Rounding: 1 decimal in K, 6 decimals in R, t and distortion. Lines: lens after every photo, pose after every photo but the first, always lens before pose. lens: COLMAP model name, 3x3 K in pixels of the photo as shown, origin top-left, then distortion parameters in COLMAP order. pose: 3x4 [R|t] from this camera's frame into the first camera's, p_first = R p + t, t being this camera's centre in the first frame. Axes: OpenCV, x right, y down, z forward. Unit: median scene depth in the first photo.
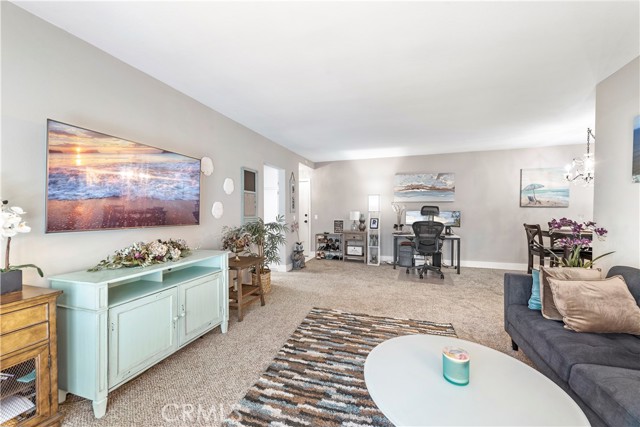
lens RADIAL K [[256.8, 0, 316.2], [0, 256.8, 210.8], [0, 0, 1]] dist [0.007717, -0.000592]
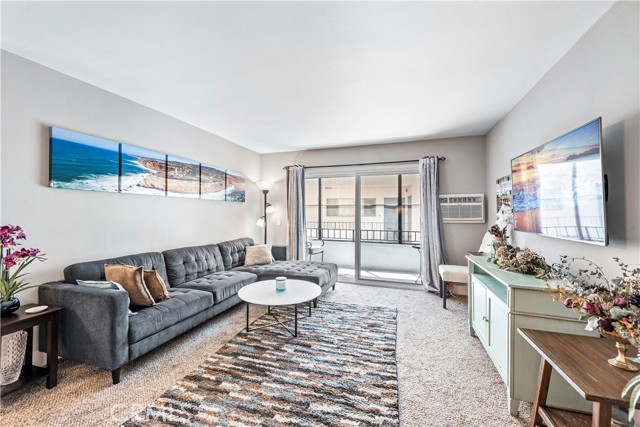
lens RADIAL K [[256.8, 0, 309.6], [0, 256.8, 209.1], [0, 0, 1]] dist [0.007717, -0.000592]
pose [[-0.999492, -0.001016, 0.031848, 0.120054], [-0.001700, 0.999768, -0.021472, -0.003025], [-0.031819, -0.021515, -0.999262, 1.740020]]
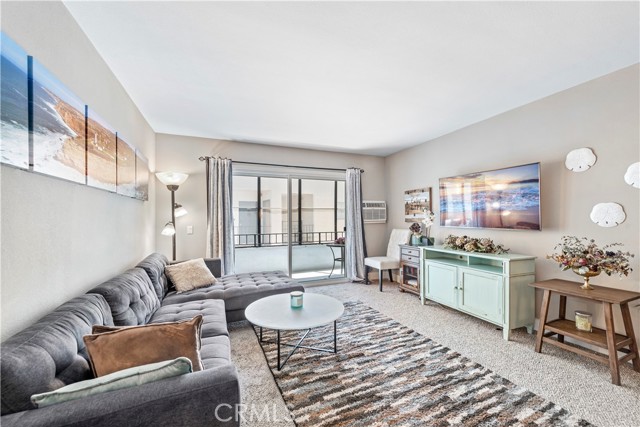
lens RADIAL K [[256.8, 0, 318.3], [0, 256.8, 215.2], [0, 0, 1]] dist [0.007717, -0.000592]
pose [[-0.760234, 0.001827, -0.649646, 0.883947], [0.009908, 0.999912, -0.008782, -0.003649], [0.649573, -0.013113, -0.760186, 1.365324]]
